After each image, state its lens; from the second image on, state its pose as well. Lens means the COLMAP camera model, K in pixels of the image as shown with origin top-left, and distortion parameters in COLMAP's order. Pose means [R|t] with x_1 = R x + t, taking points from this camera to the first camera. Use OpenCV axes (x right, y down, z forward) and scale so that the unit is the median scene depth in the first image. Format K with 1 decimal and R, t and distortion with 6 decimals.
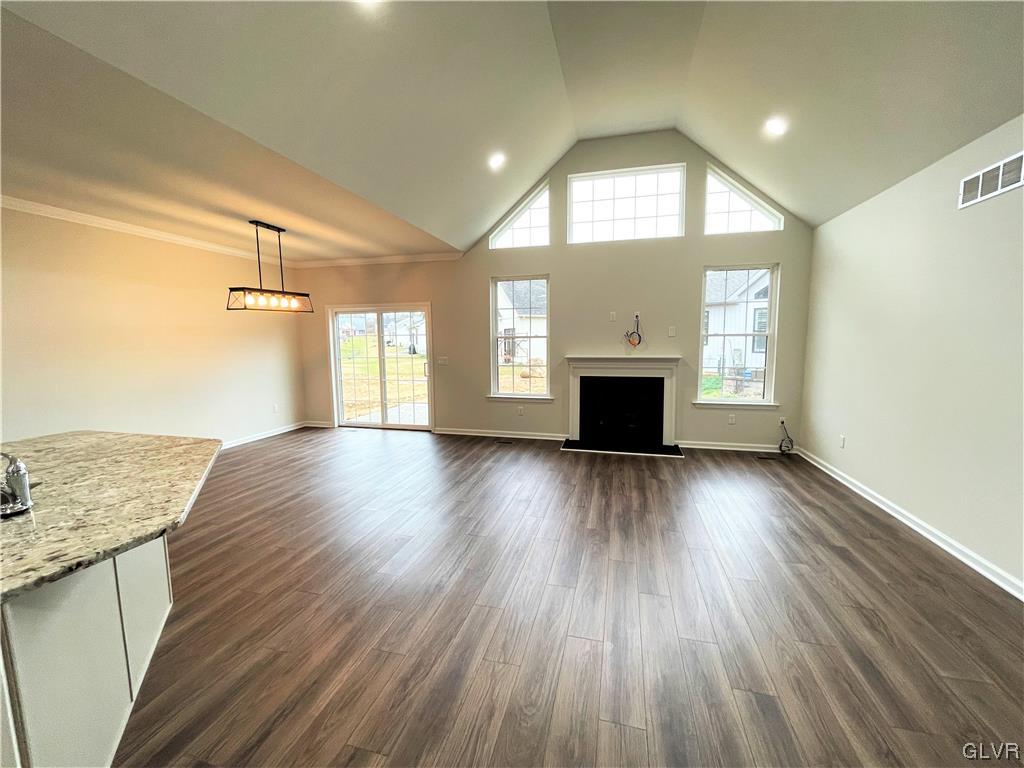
lens RADIAL K [[414.0, 0, 512.0], [0, 414.0, 384.0], [0, 0, 1]] dist [-0.001852, 0.000112]
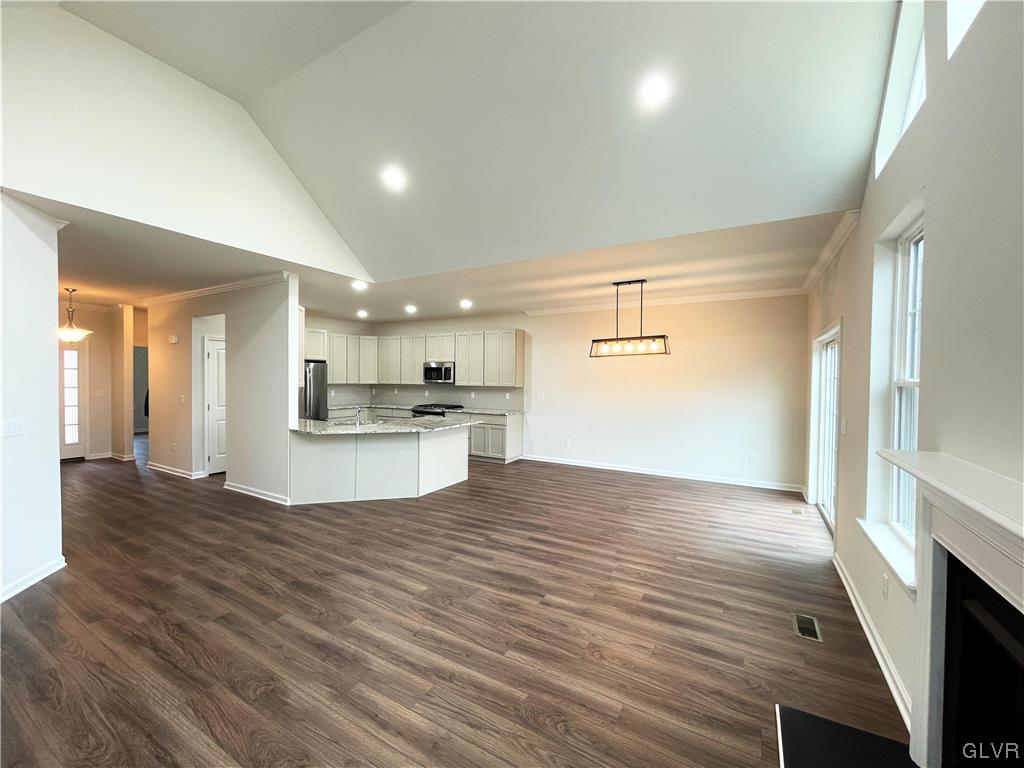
lens RADIAL K [[414.0, 0, 512.0], [0, 414.0, 384.0], [0, 0, 1]] dist [-0.001852, 0.000112]
pose [[-0.259869, 0.023980, -0.965346, 1.254818], [-0.110813, 0.992347, 0.054481, -0.264378], [0.959265, 0.121131, -0.255222, 2.082714]]
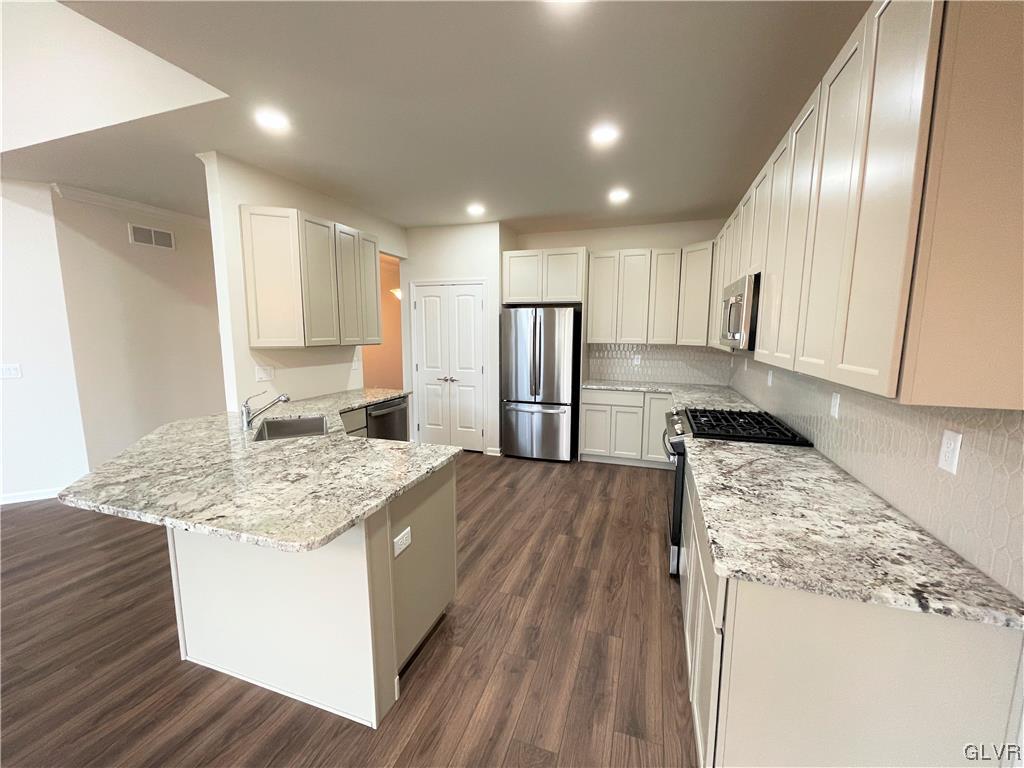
lens RADIAL K [[414.0, 0, 512.0], [0, 414.0, 384.0], [0, 0, 1]] dist [-0.001852, 0.000112]
pose [[-0.997364, -0.000197, 0.072563, -1.614660], [0.017081, 0.971259, 0.237413, -0.191842], [-0.070524, 0.238027, -0.968695, 1.706921]]
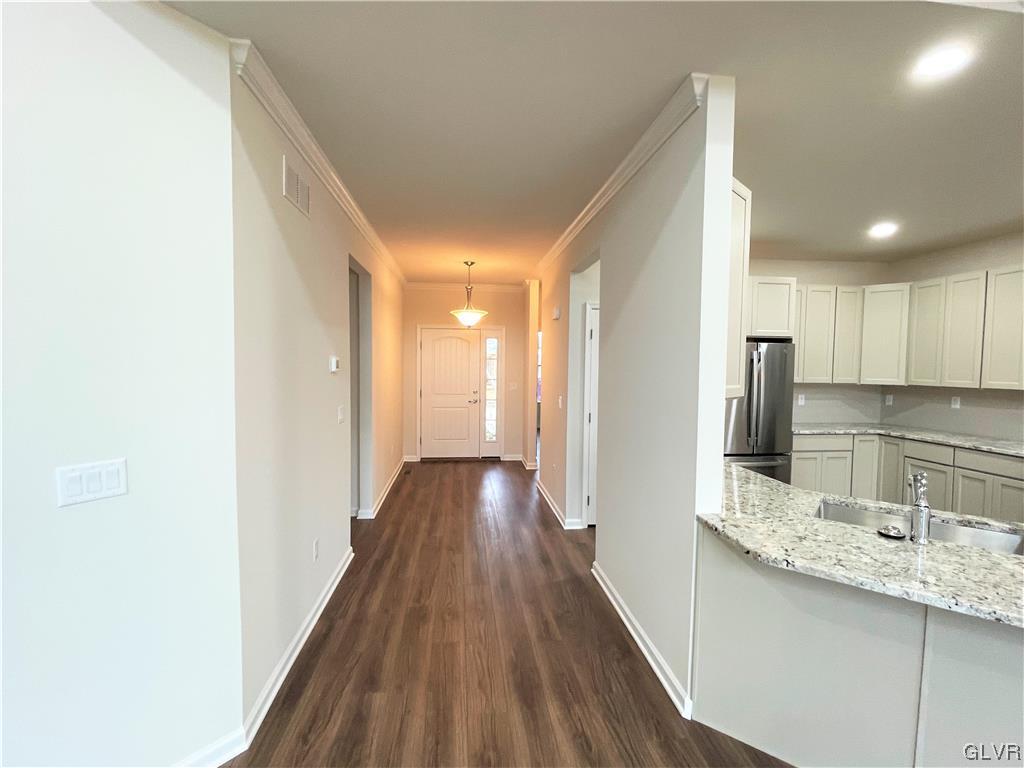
lens RADIAL K [[468.5, 0, 512.0], [0, 468.5, 384.0], [0, 0, 1]] dist [-0.005142, -0.000599]
pose [[-0.933261, 0.016077, -0.358839, 0.116107], [-0.039970, 0.988146, 0.148226, -0.148464], [0.356968, 0.152676, -0.921555, 1.097823]]
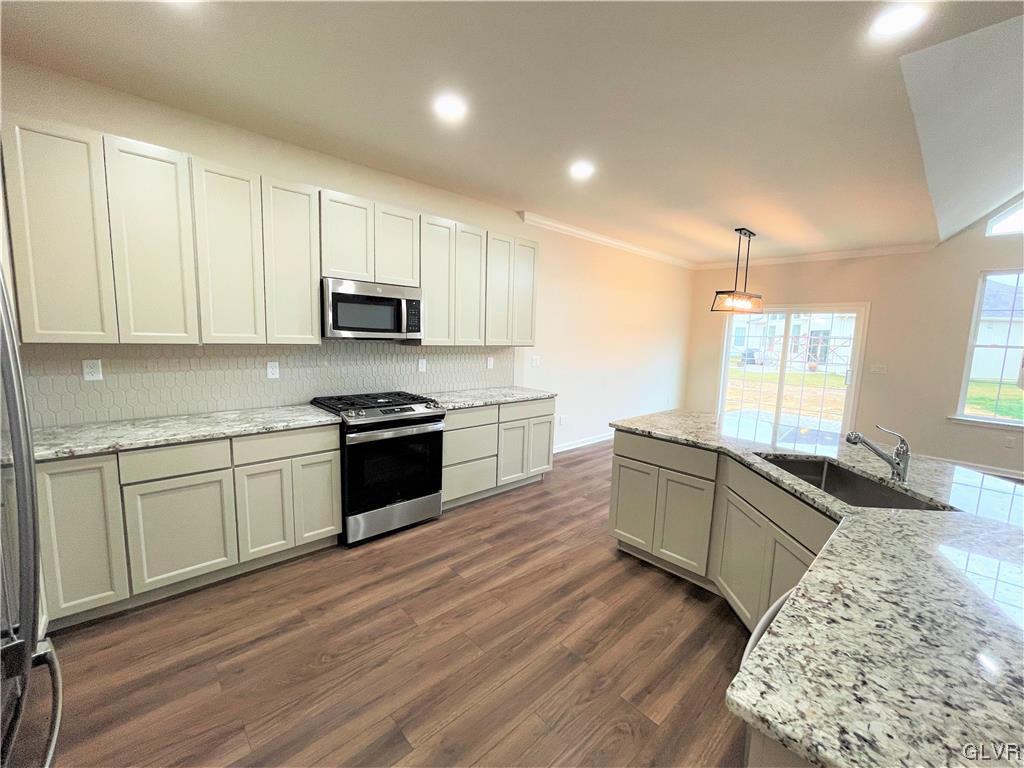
lens RADIAL K [[414.0, 0, 512.0], [0, 414.0, 384.0], [0, 0, 1]] dist [-0.001852, 0.000112]
pose [[0.843481, 0.099048, -0.527949, -1.022277], [-0.096723, 0.994793, 0.032103, 0.061530], [0.528380, 0.023987, 0.848669, -0.430544]]
